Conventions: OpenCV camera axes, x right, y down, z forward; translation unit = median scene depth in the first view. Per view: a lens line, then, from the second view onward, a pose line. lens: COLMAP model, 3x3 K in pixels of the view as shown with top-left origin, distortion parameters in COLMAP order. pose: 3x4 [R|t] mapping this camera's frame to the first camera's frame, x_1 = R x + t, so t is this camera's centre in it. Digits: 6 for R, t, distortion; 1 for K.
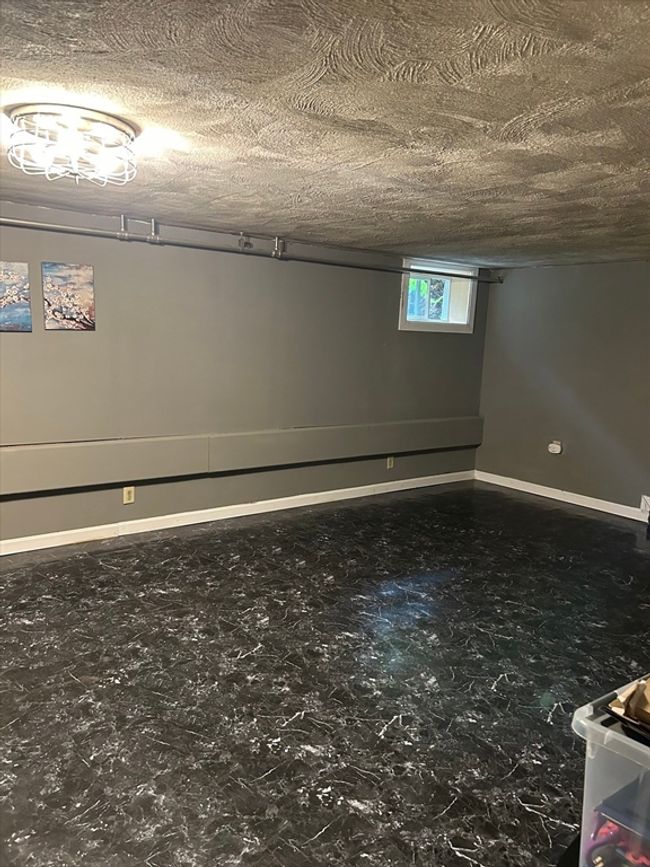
lens RADIAL K [[656.3, 0, 326.5], [0, 656.3, 429.1], [0, 0, 1]] dist [0.045148, -0.026609]
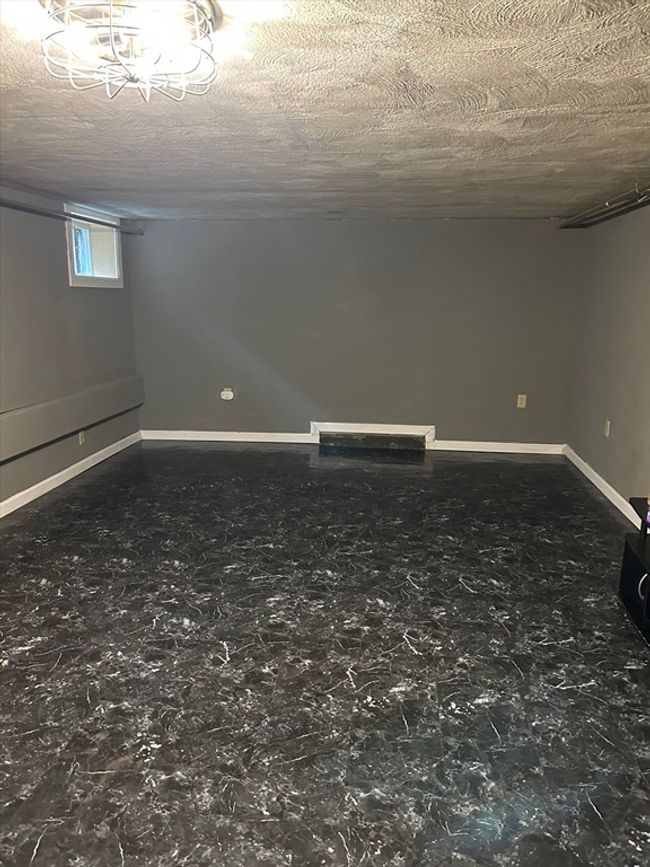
lens RADIAL K [[656.3, 0, 325.9], [0, 656.3, 436.7], [0, 0, 1]] dist [0.045148, -0.026609]
pose [[0.679542, -0.191600, 0.708175, -0.624463], [0.132119, 0.981473, 0.138765, -0.061240], [-0.721642, -0.000733, 0.692266, 0.282957]]
